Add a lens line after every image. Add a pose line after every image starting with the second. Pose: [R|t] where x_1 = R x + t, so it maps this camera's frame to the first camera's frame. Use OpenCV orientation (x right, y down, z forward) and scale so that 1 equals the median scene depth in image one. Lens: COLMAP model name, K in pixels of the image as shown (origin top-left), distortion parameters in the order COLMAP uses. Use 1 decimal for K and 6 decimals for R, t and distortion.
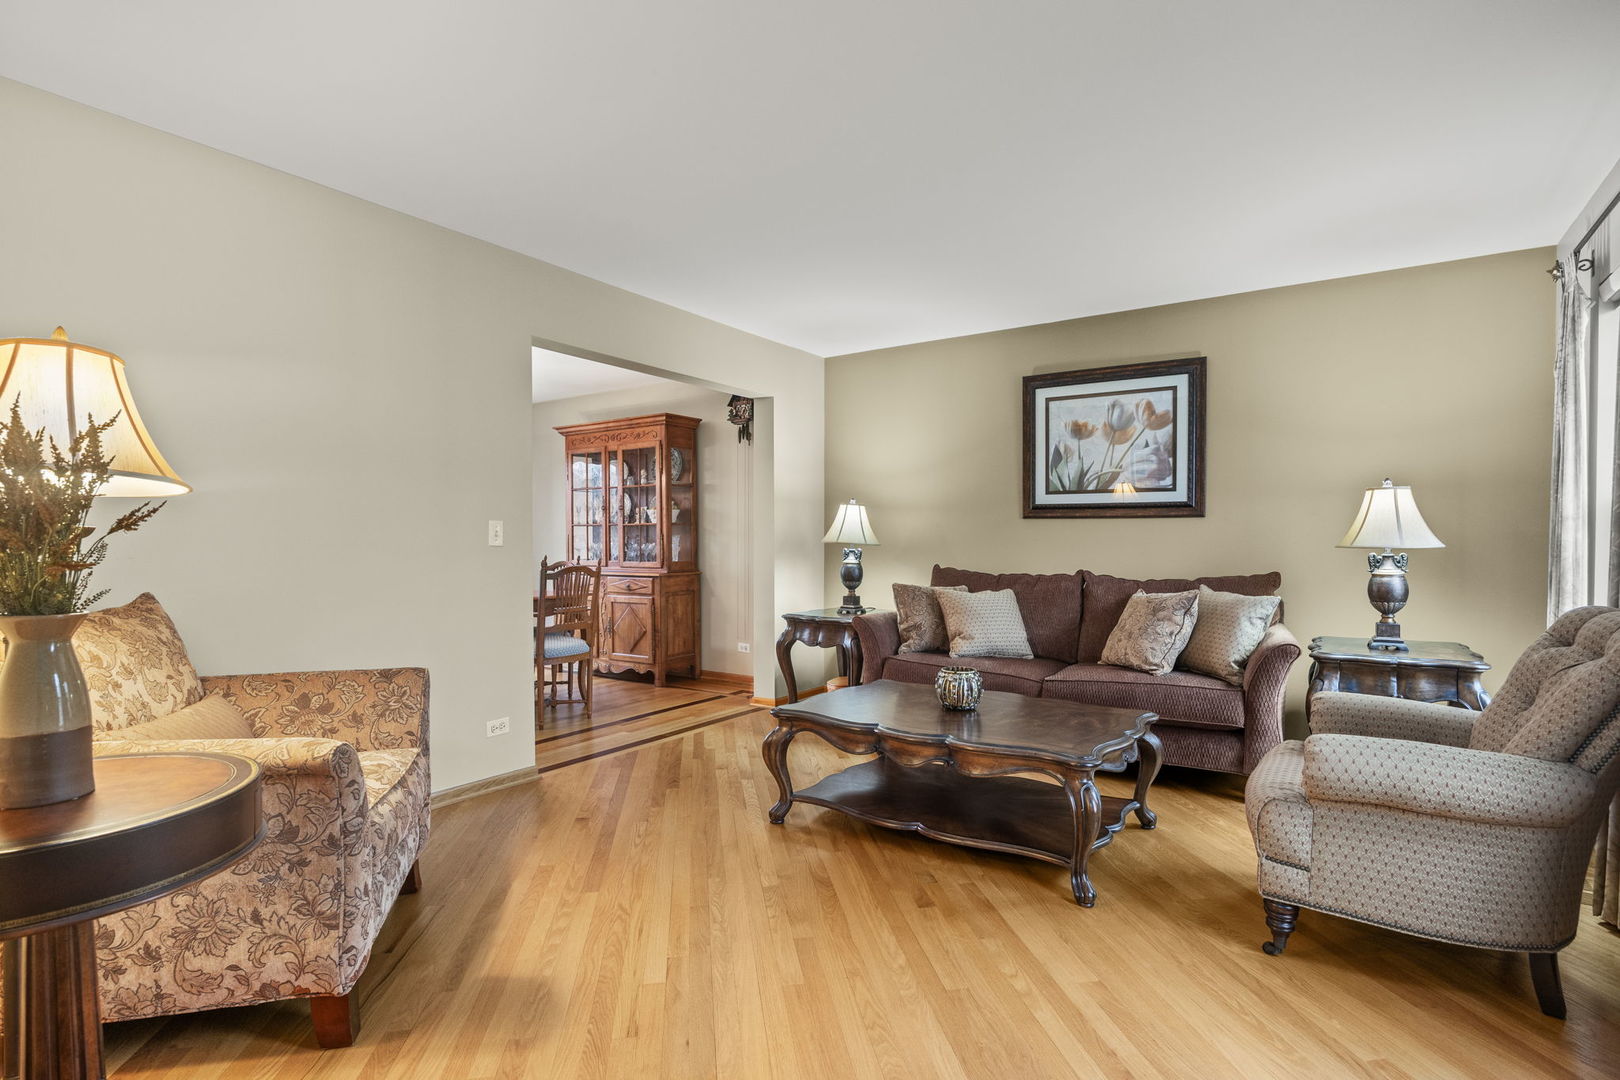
lens RADIAL K [[800.1, 0, 810.0], [0, 800.1, 540.0], [0, 0, 1]] dist [-0.001849, -0.000284]
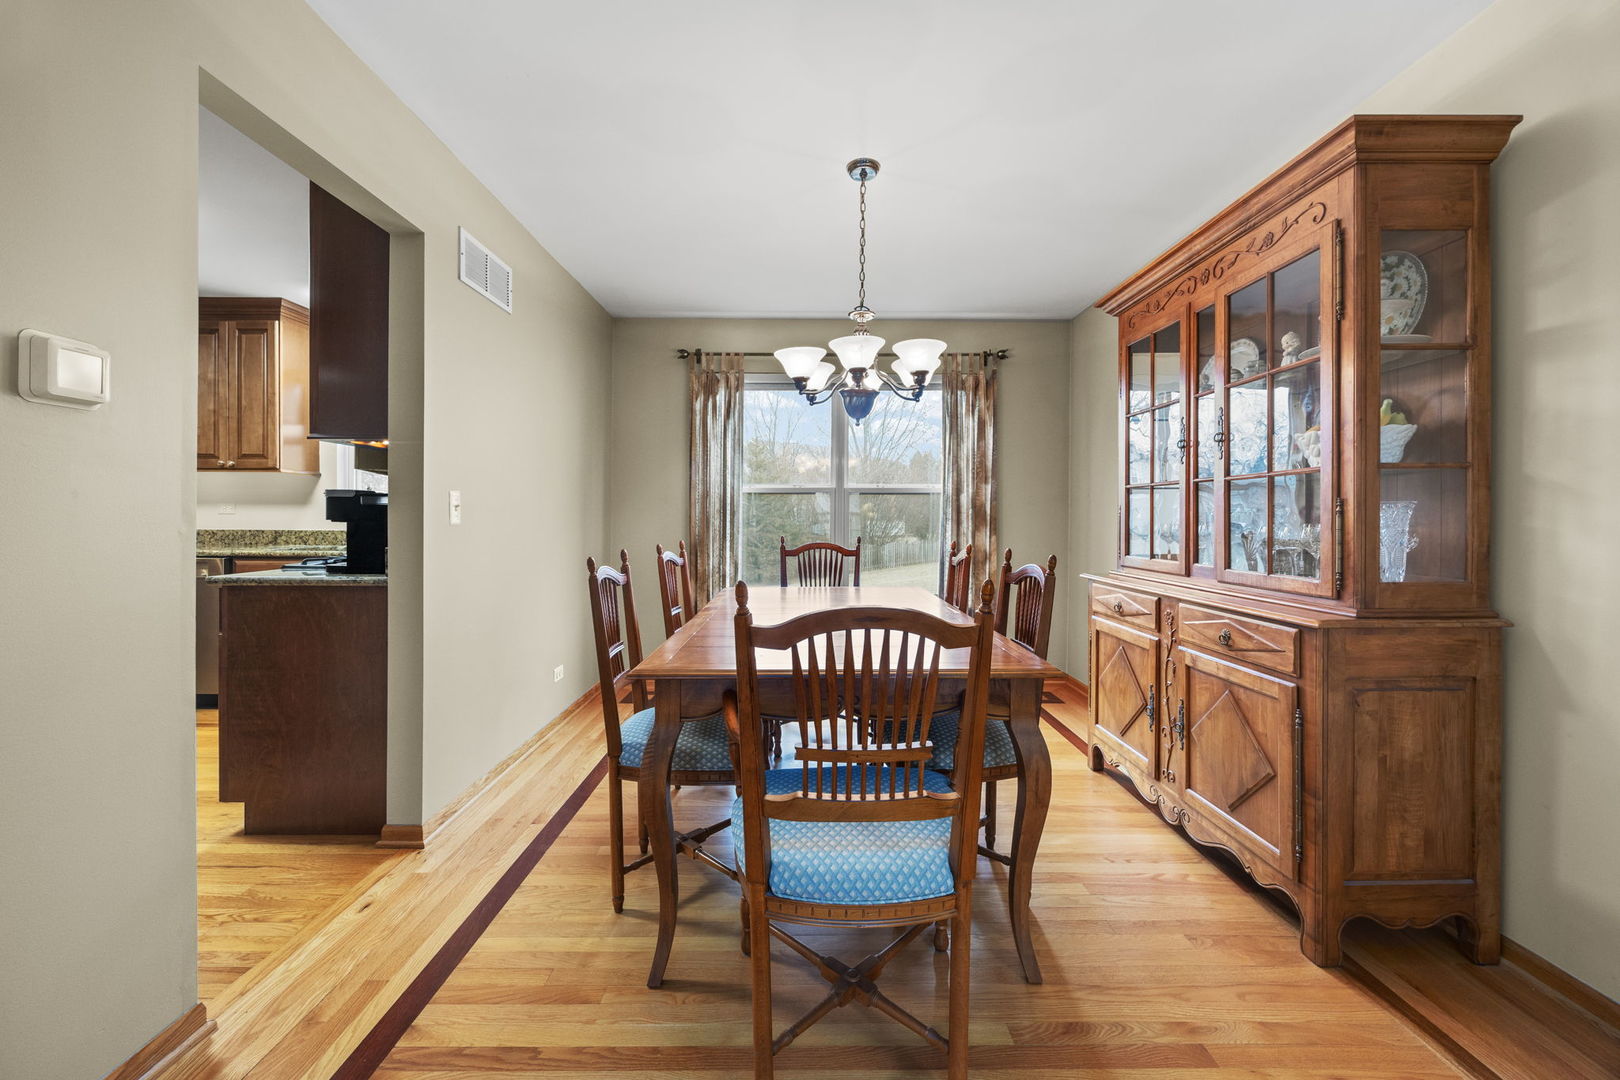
lens RADIAL K [[615.4, 0, 808.0], [0, 615.4, 527.5], [0, 0, 1]] dist [-0.000950, -0.000262]
pose [[0.572426, 0.011076, -0.819881, -0.099931], [-0.007404, 0.999938, 0.008338, 0.004535], [0.819923, 0.001298, 0.572473, 0.662397]]
